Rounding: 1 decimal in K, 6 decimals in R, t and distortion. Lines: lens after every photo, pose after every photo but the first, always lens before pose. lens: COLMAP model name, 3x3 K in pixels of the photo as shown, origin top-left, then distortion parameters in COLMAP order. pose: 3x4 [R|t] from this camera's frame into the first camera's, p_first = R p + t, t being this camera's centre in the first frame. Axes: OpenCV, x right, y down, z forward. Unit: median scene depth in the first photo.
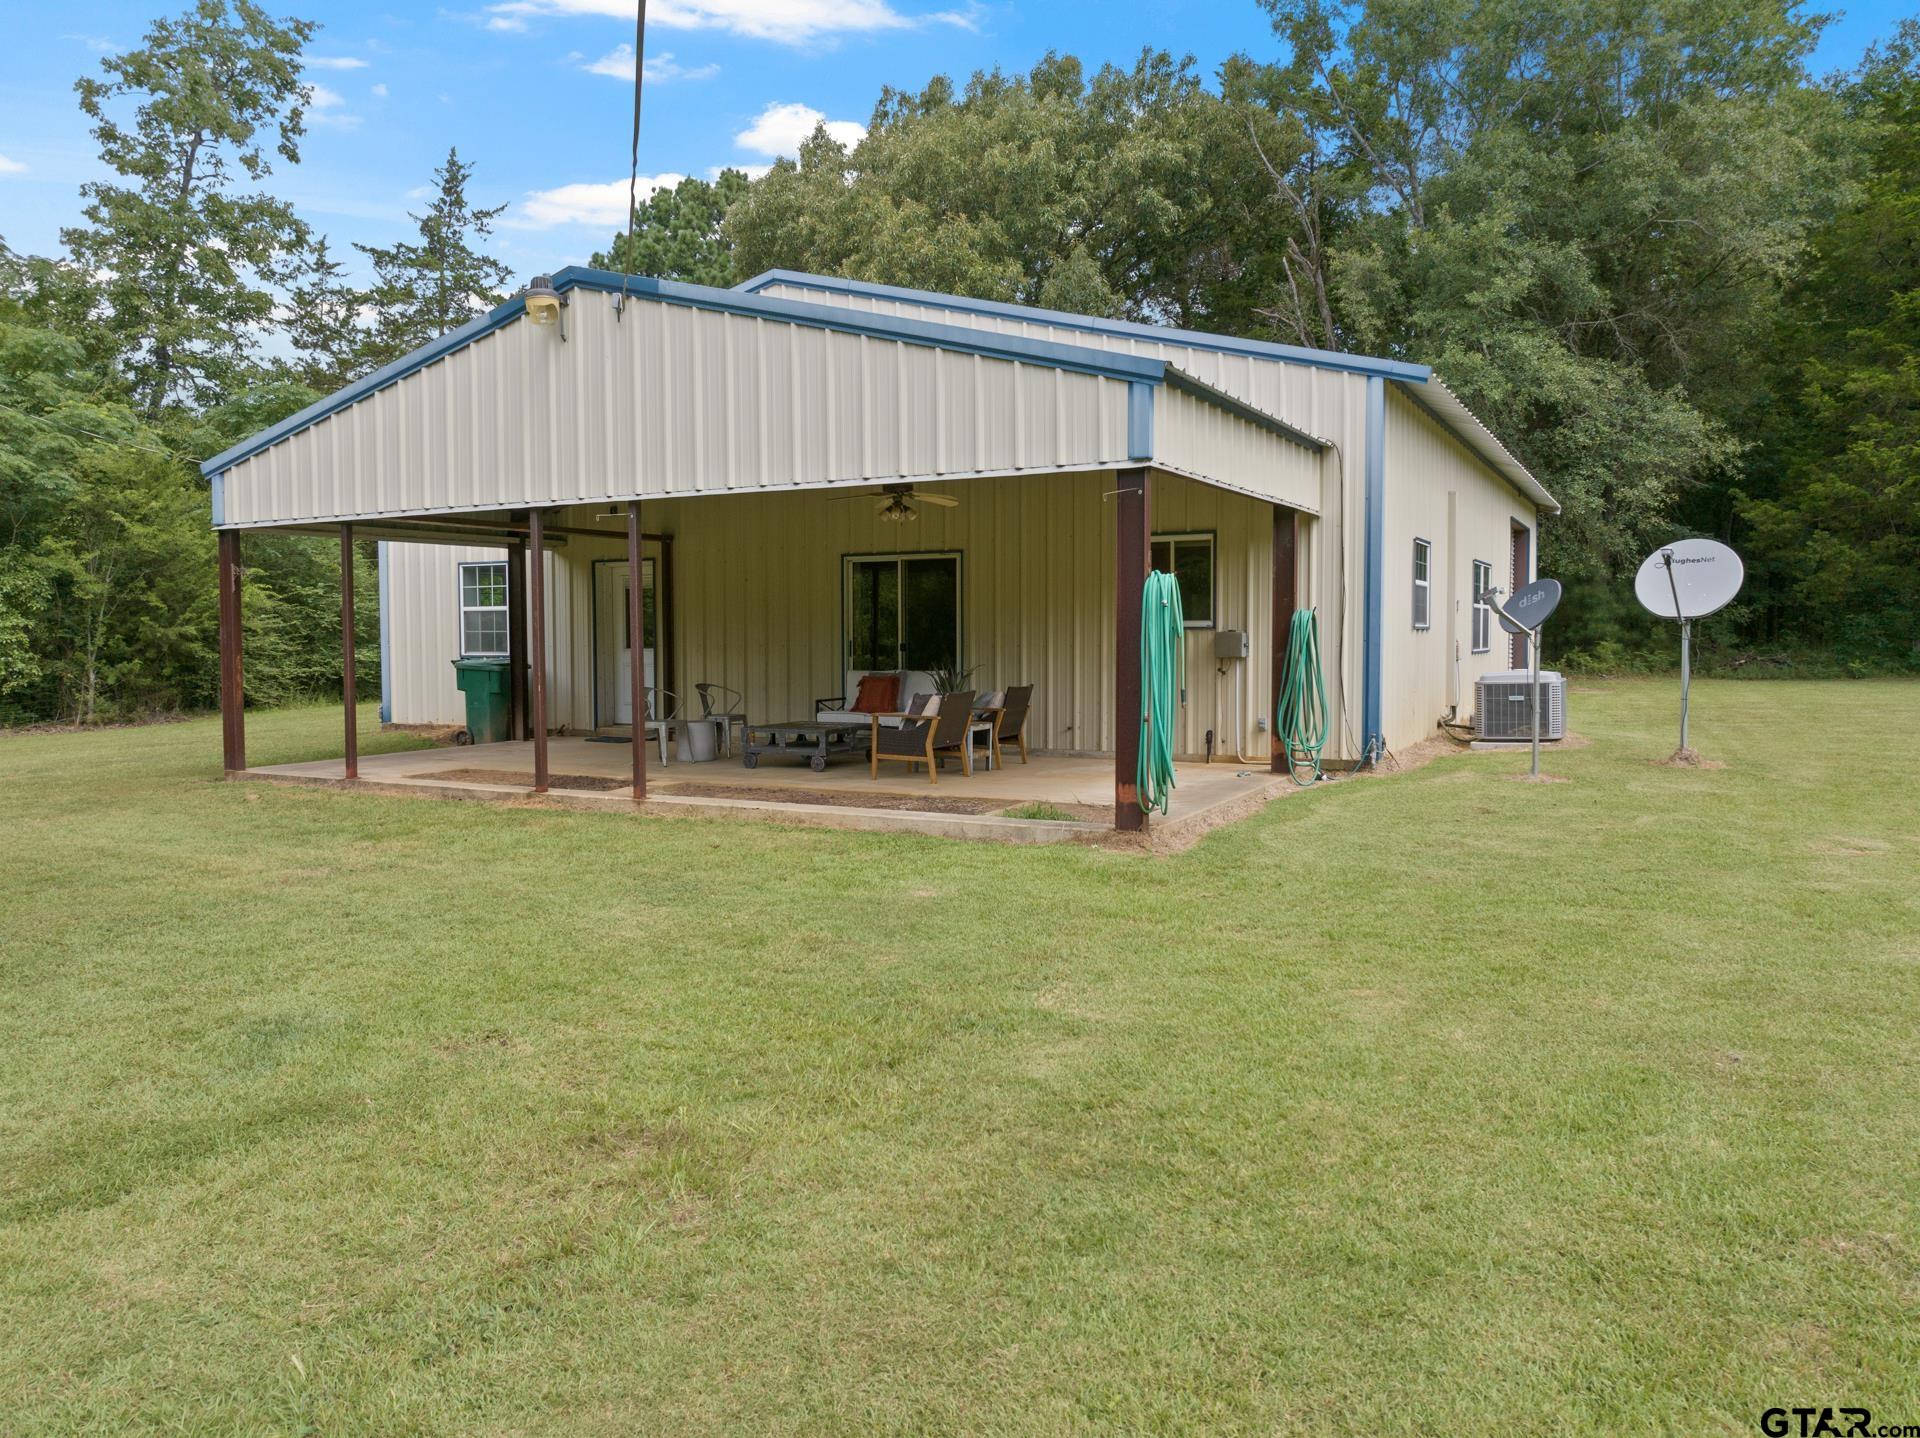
lens RADIAL K [[1388.4, 0, 960.0], [0, 1388.4, 719.0], [0, 0, 1]] dist [-0.051025, 0.002530]
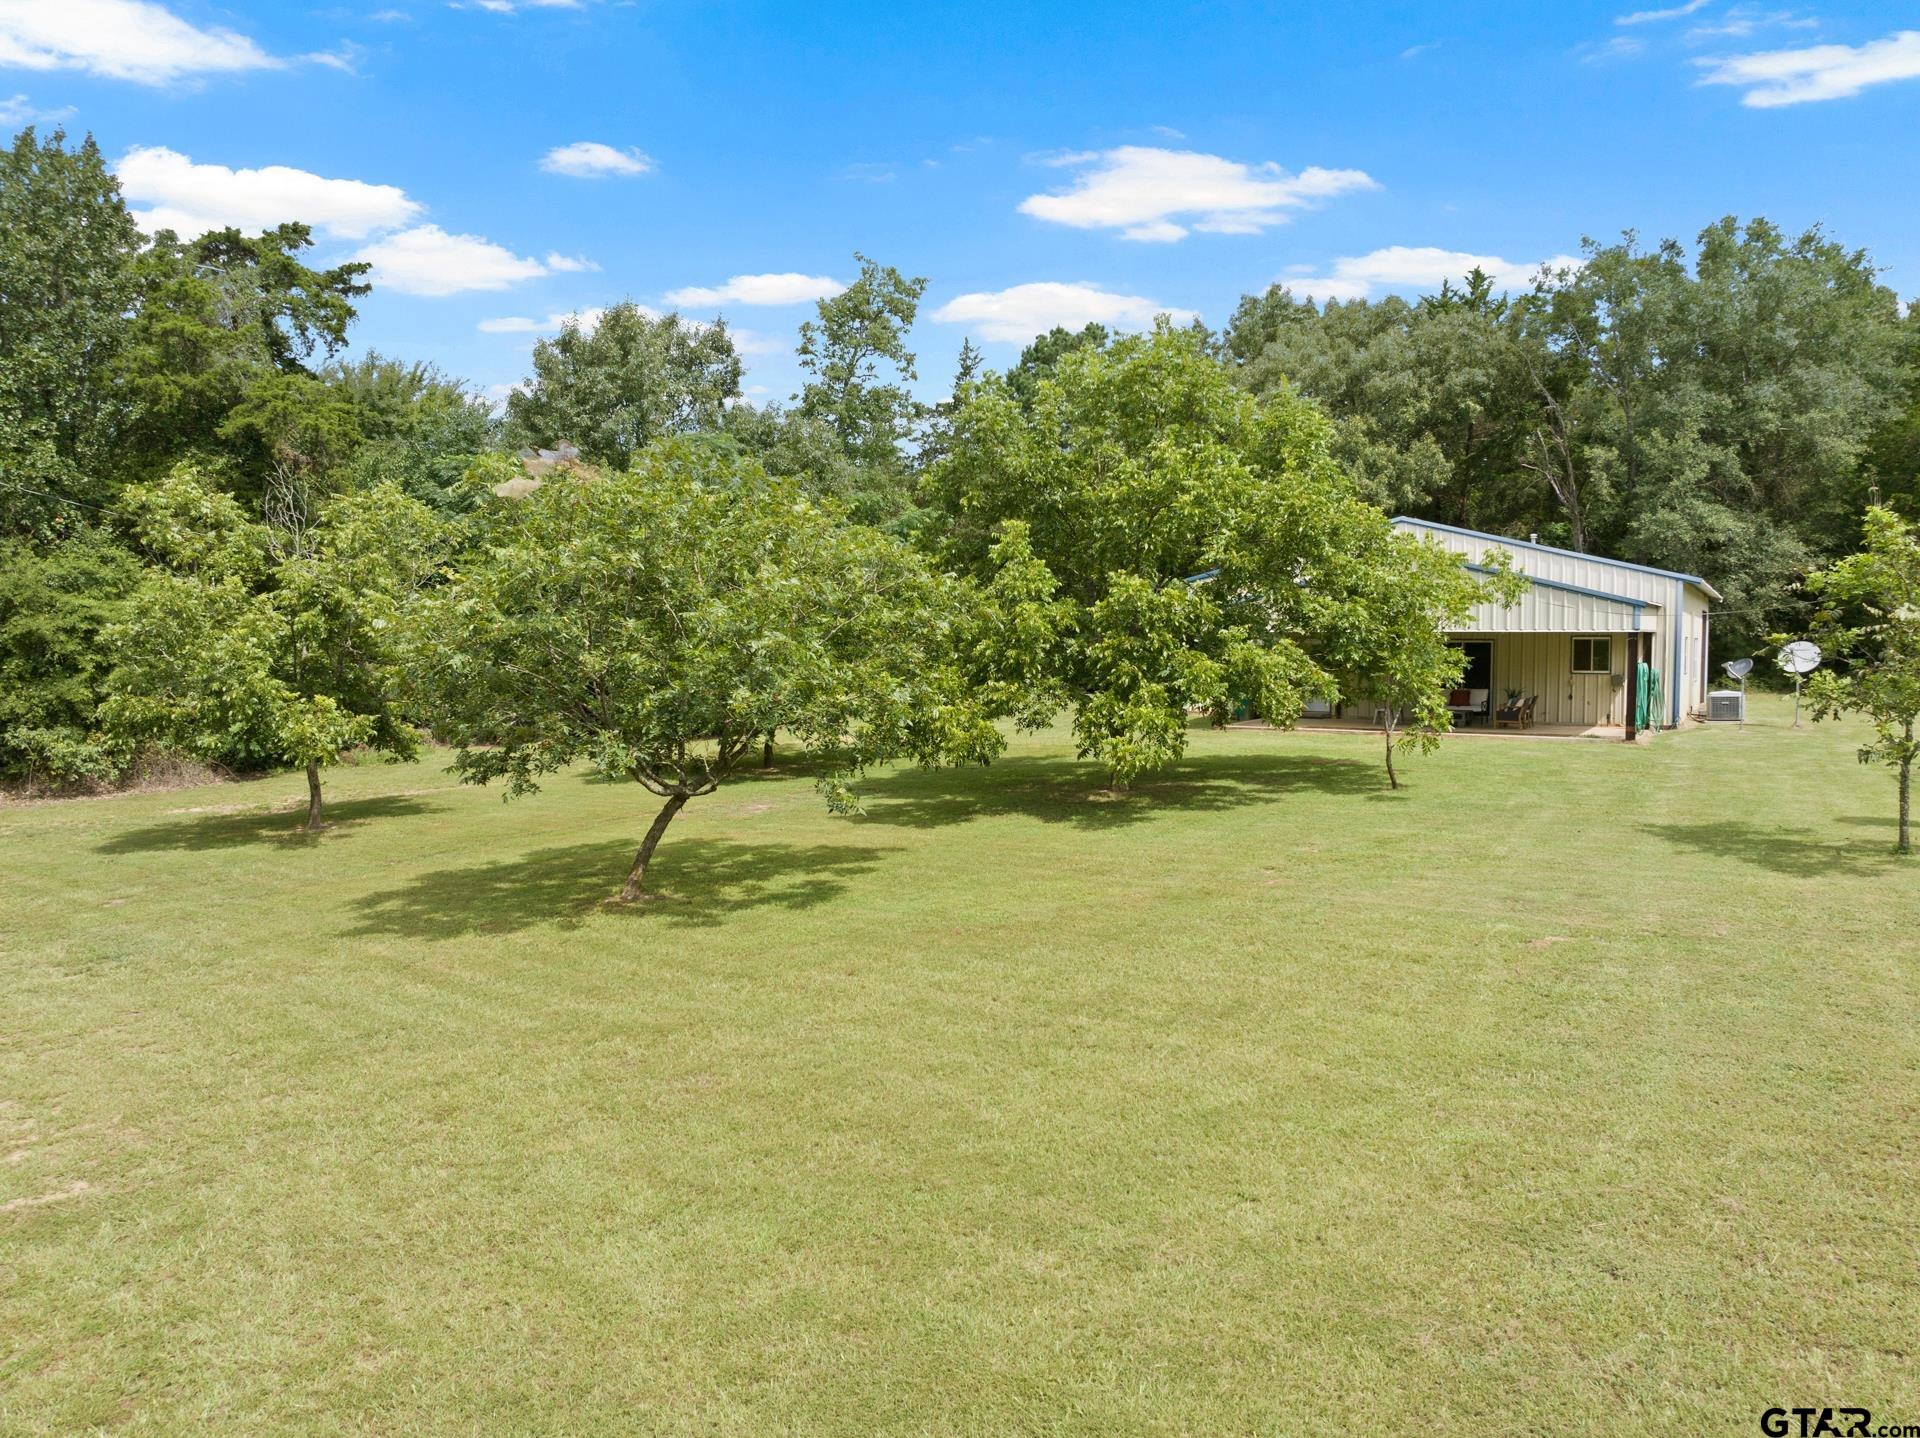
lens RADIAL K [[1400.0, 0, 960.0], [0, 1400.0, 719.0], [0, 0, 1]] dist [-0.046334, 0.030565]
pose [[0.998894, 0.007986, -0.046327, -0.376843], [-0.008161, 0.999960, -0.003592, 0.015621], [0.046296, 0.003966, 0.998920, -0.680934]]
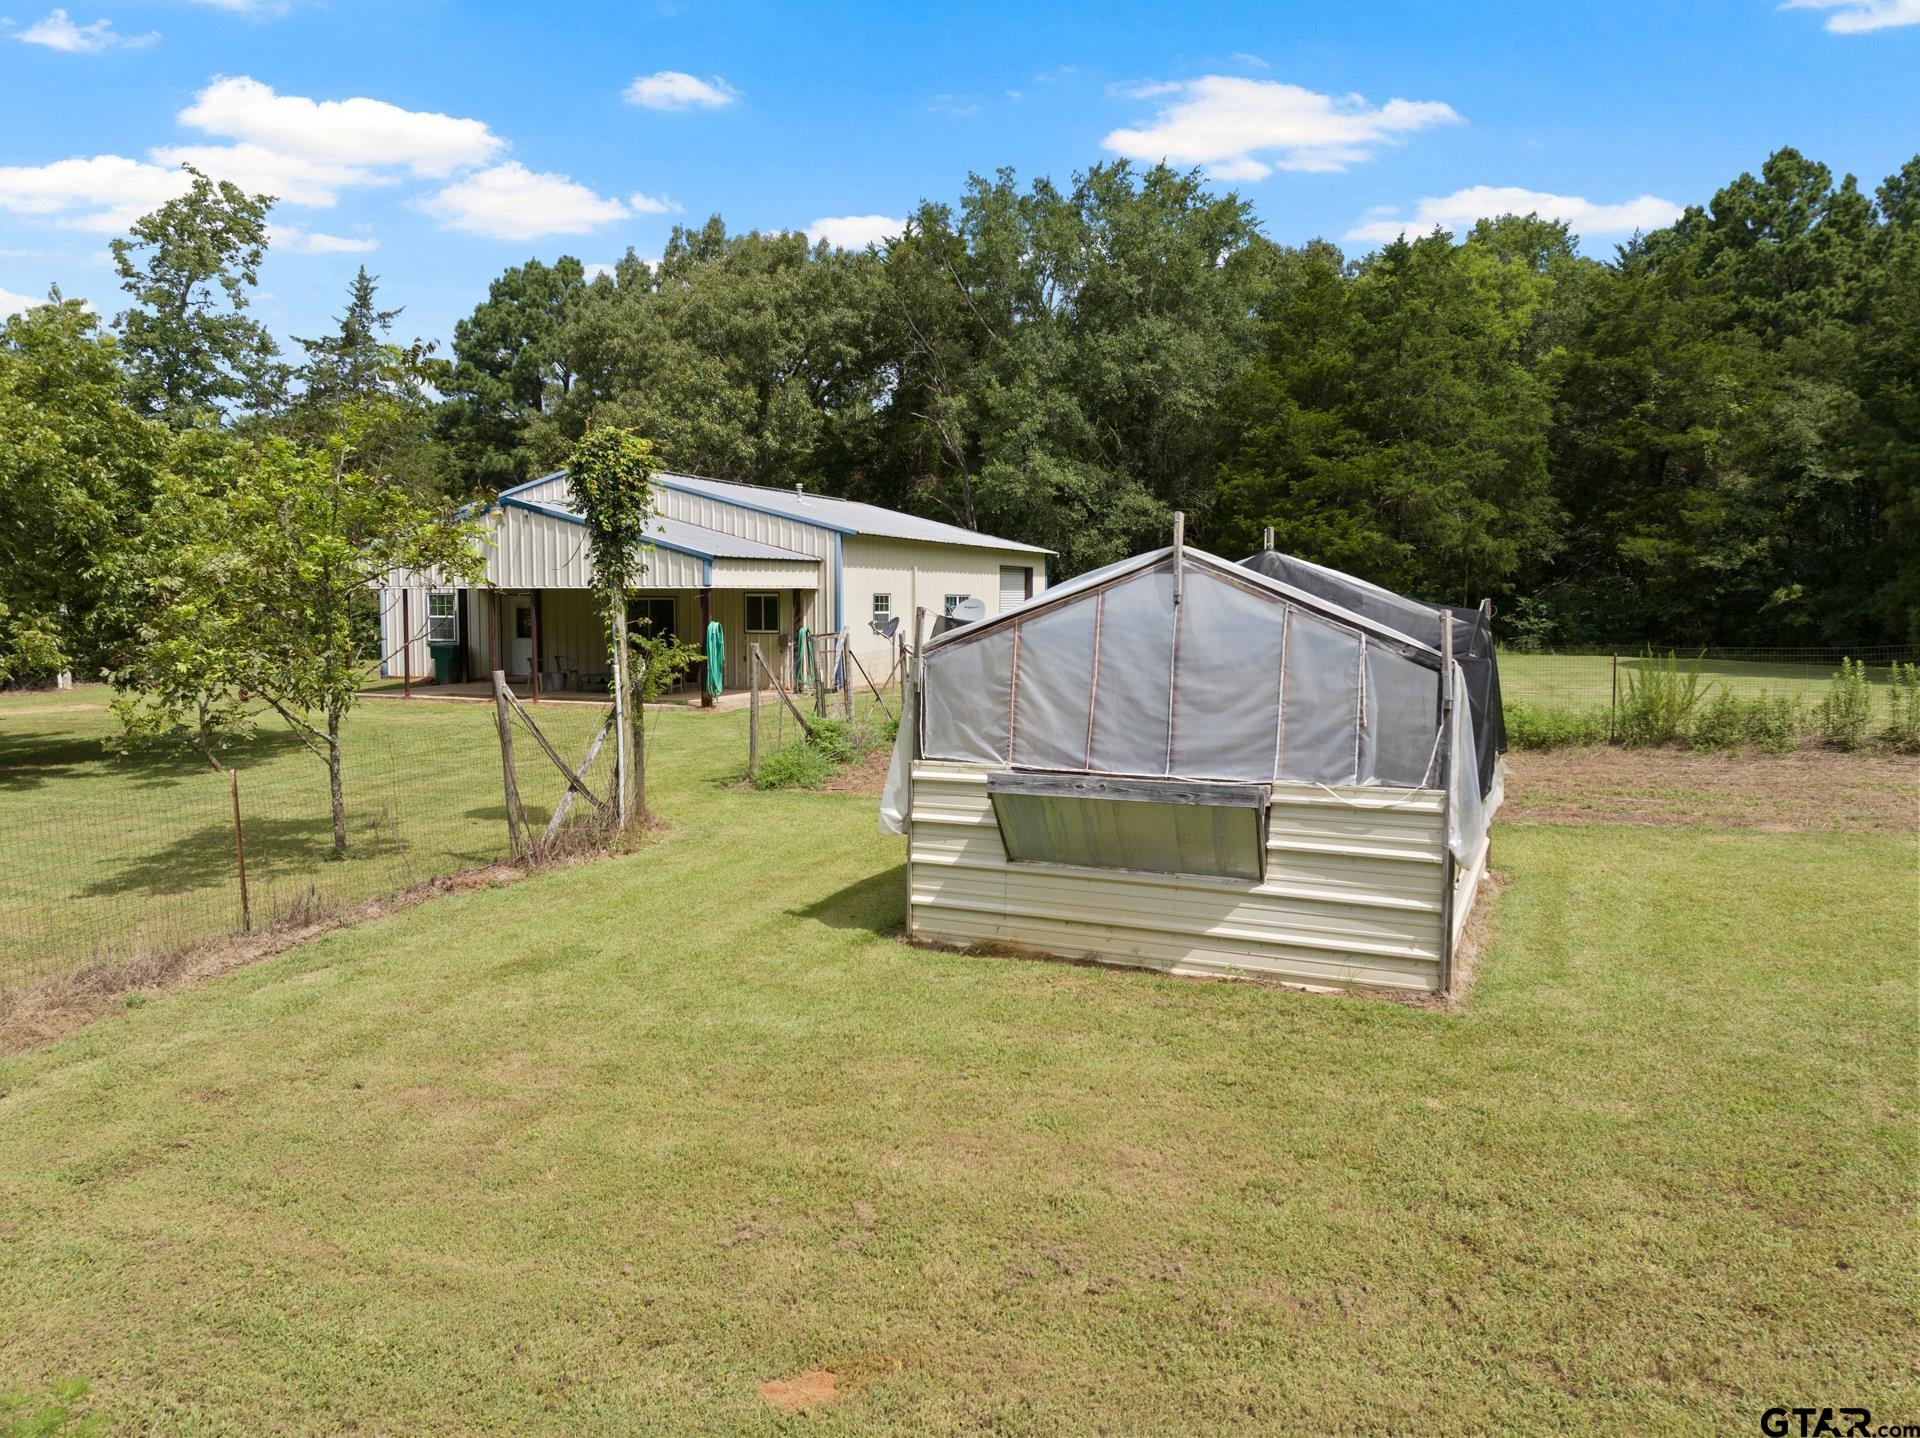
lens RADIAL K [[1404.8, 0, 960.0], [0, 1404.8, 719.0], [0, 0, 1]] dist [-0.032291, -0.002242]
pose [[0.993943, -0.001085, 0.109892, 0.095084], [-0.001748, 0.999669, 0.025678, 0.007198], [-0.109884, -0.025714, 0.993612, -0.595023]]
